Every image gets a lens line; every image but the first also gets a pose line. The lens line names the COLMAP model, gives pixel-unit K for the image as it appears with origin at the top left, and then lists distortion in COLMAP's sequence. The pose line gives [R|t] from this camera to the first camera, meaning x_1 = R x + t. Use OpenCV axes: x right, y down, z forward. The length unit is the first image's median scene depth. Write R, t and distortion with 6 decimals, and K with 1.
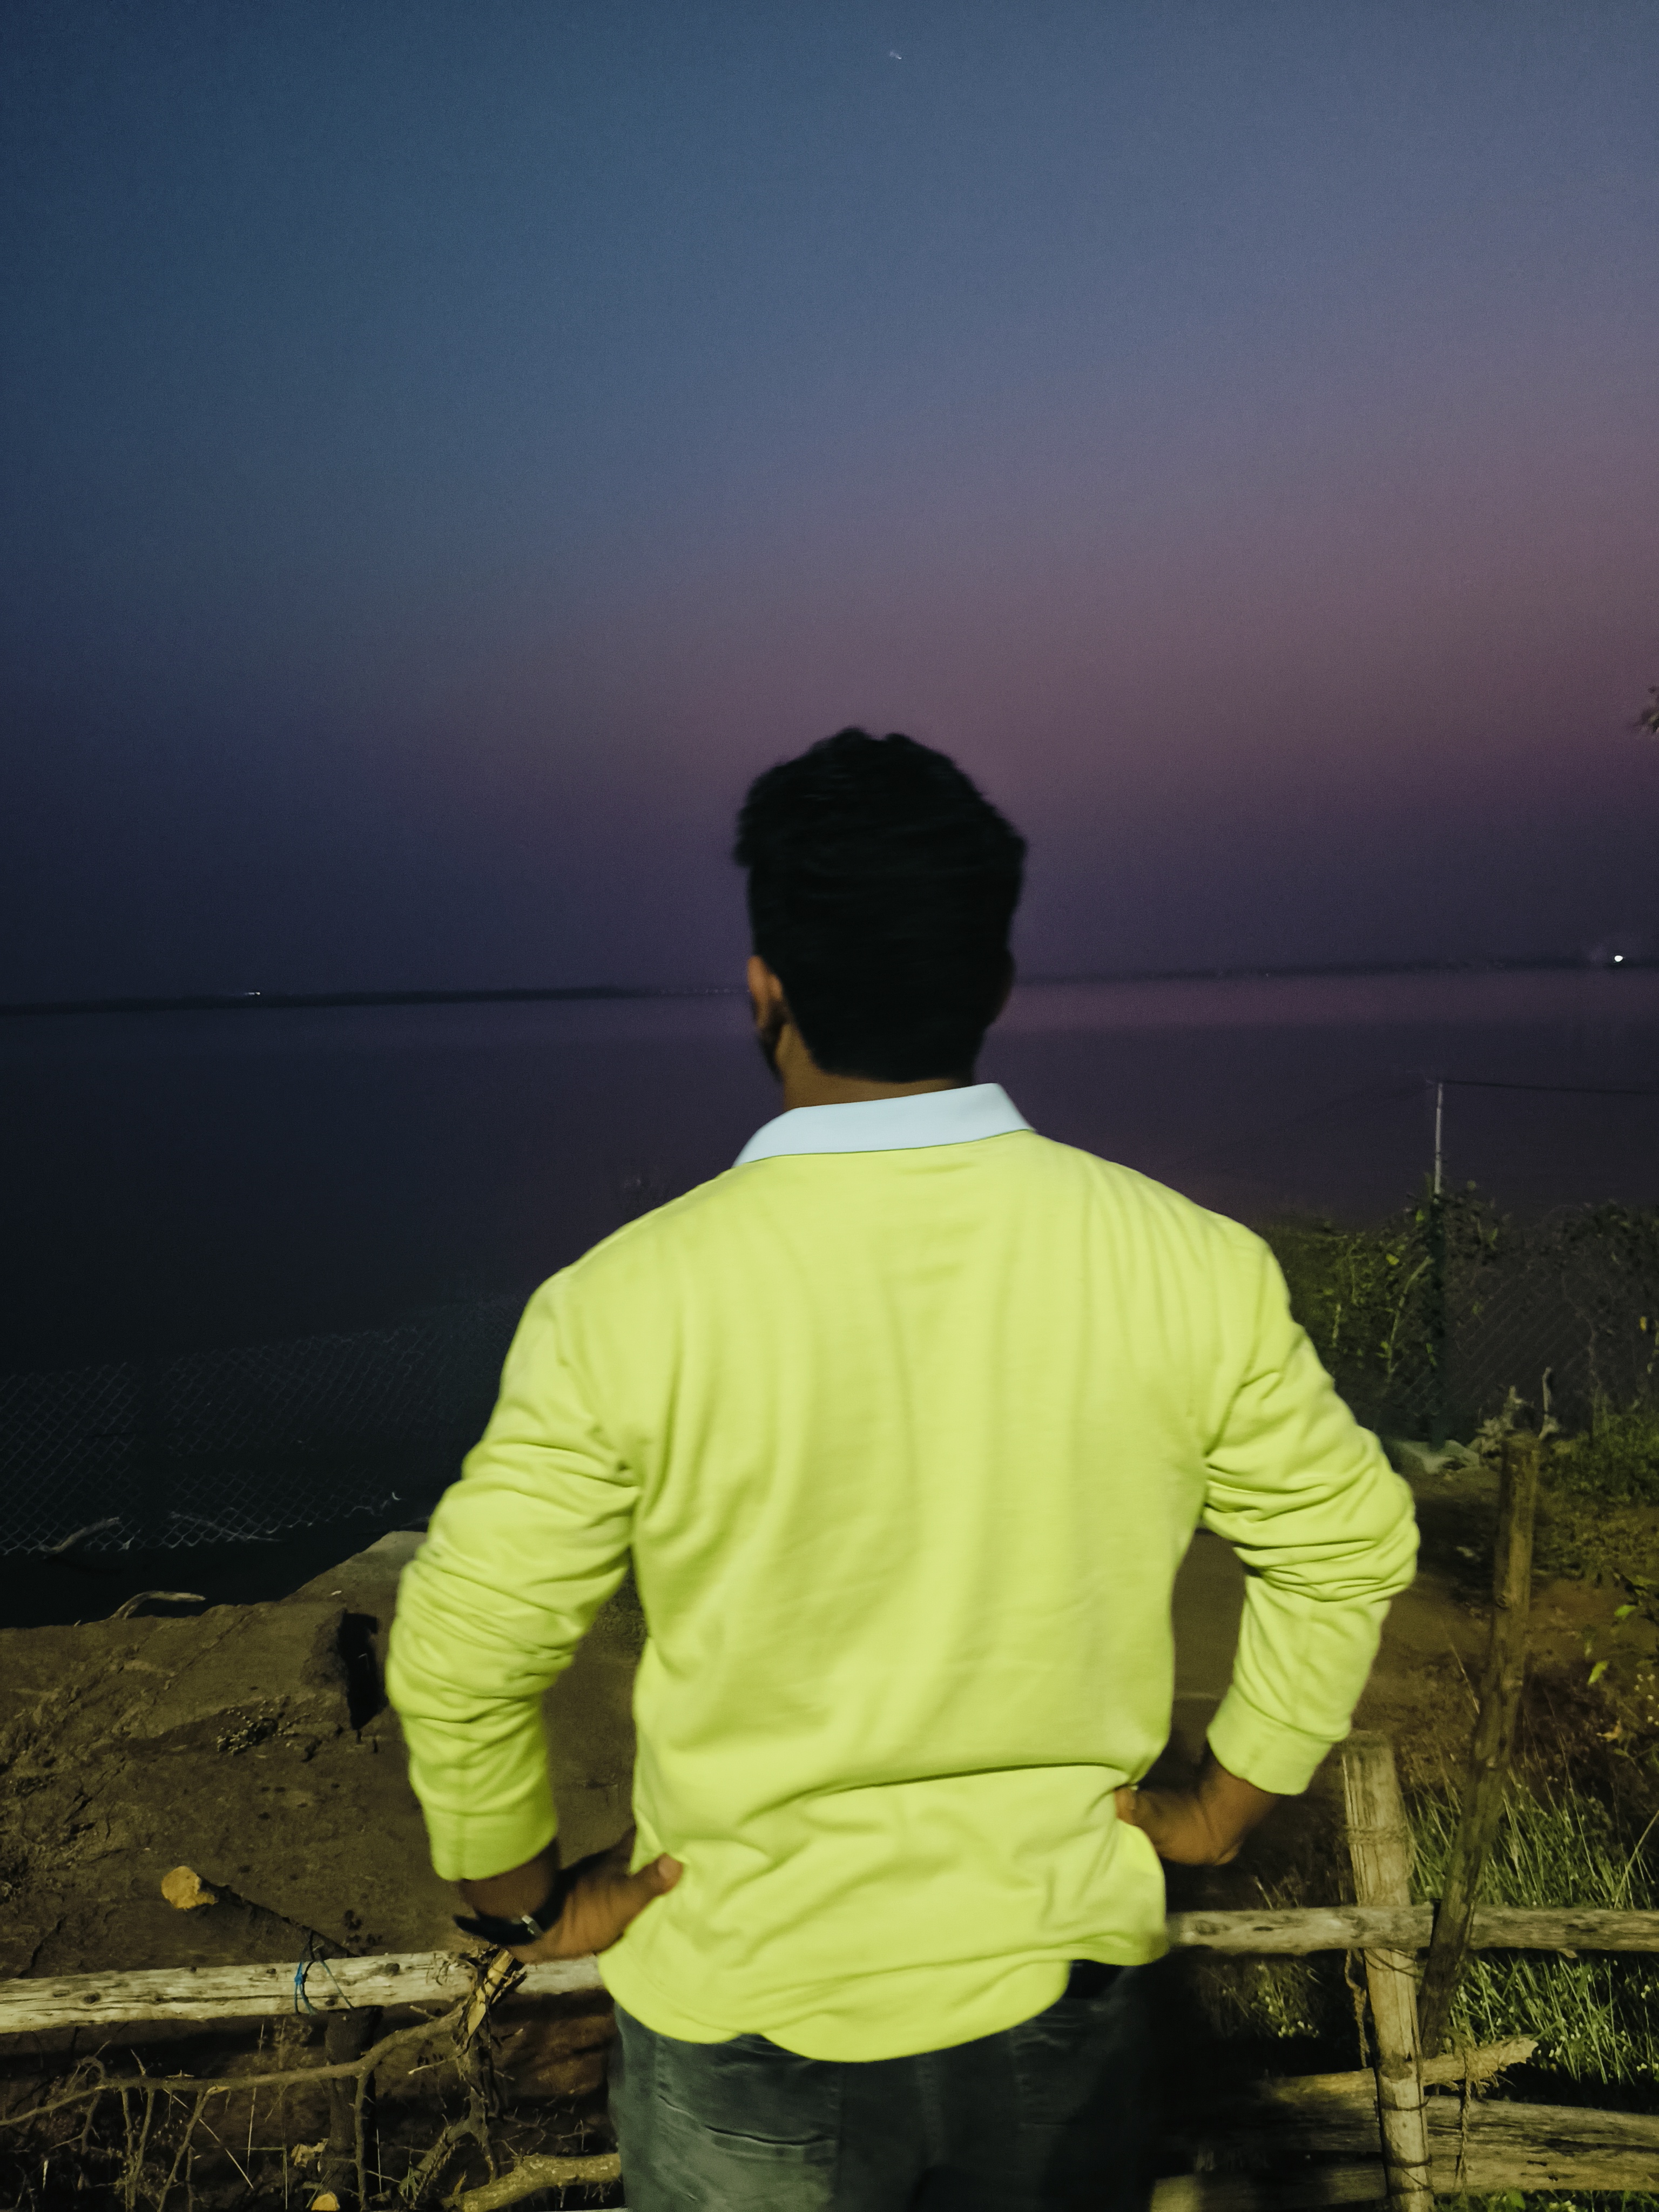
lens RADIAL K [[1431.1, 0, 829.5], [0, 1431.1, 1106.0], [0, 0, 1]] dist [0.003536, 0.002176]
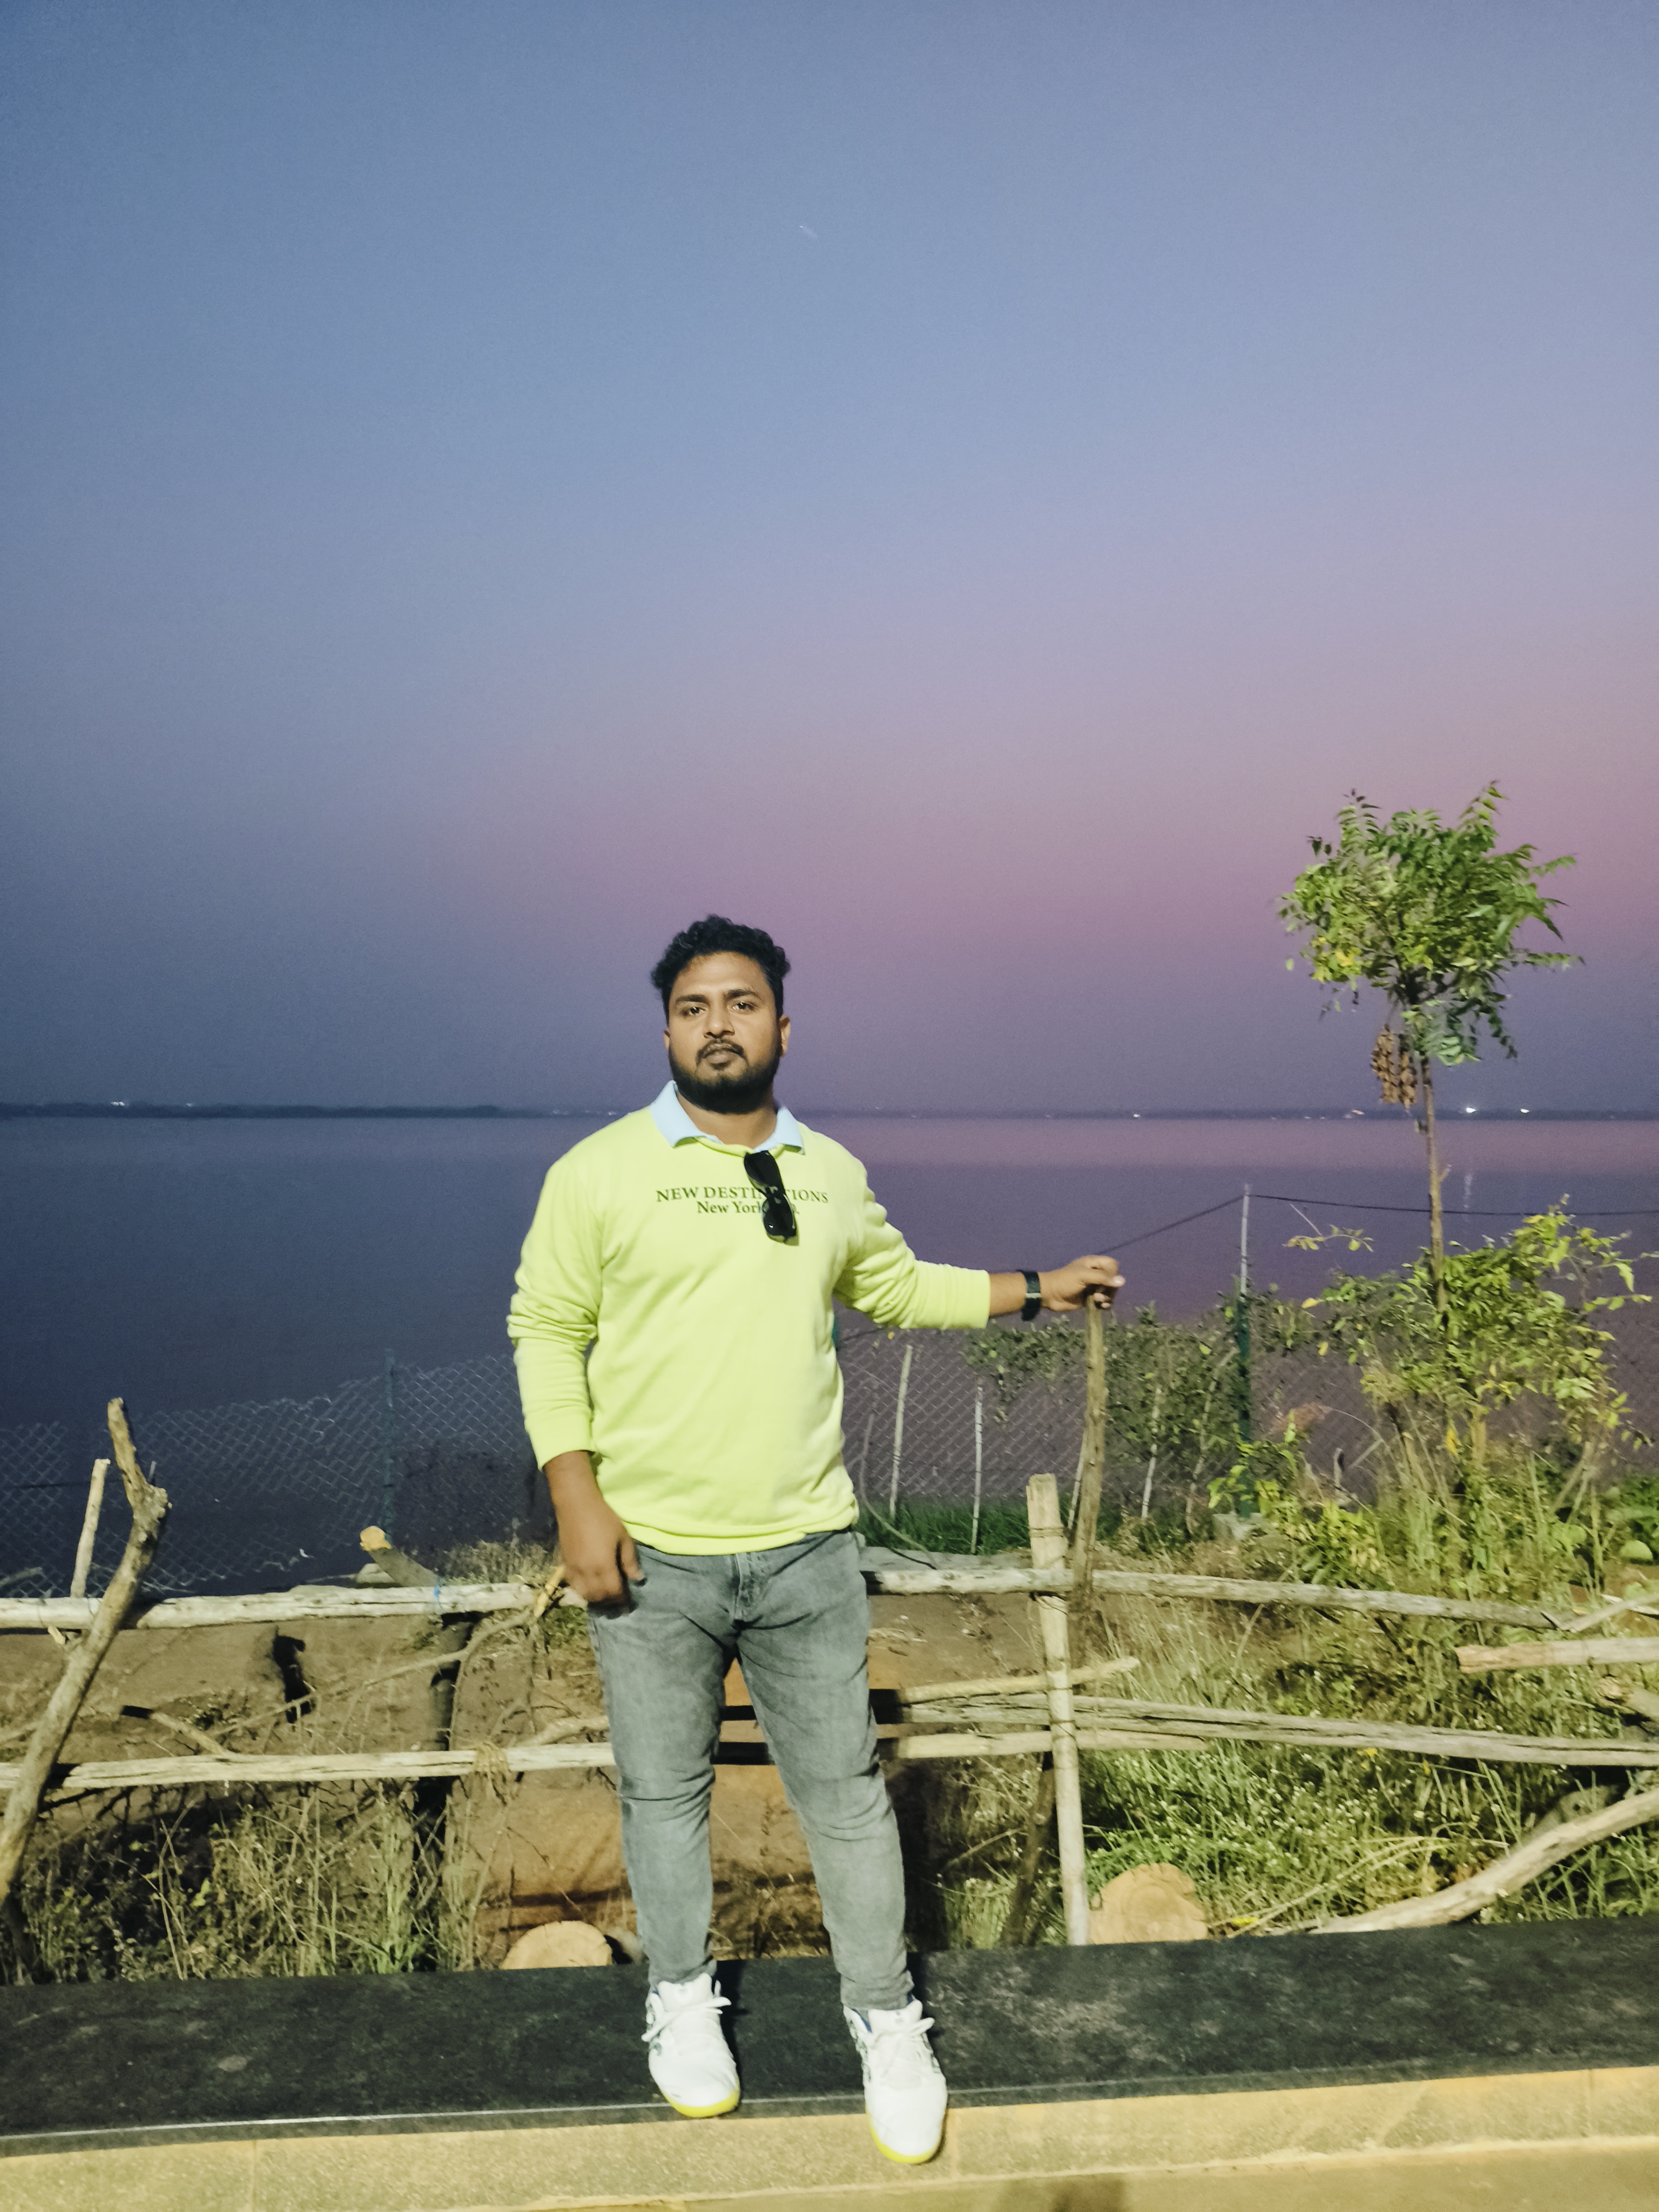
lens RADIAL K [[1431.1, 0, 829.5], [0, 1431.1, 1106.0], [0, 0, 1]] dist [0.003536, 0.002176]
pose [[0.996012, 0.030396, 0.083881, -0.009381], [-0.022678, 0.995549, -0.091479, 0.028261], [-0.086288, 0.089212, 0.992268, -0.146112]]
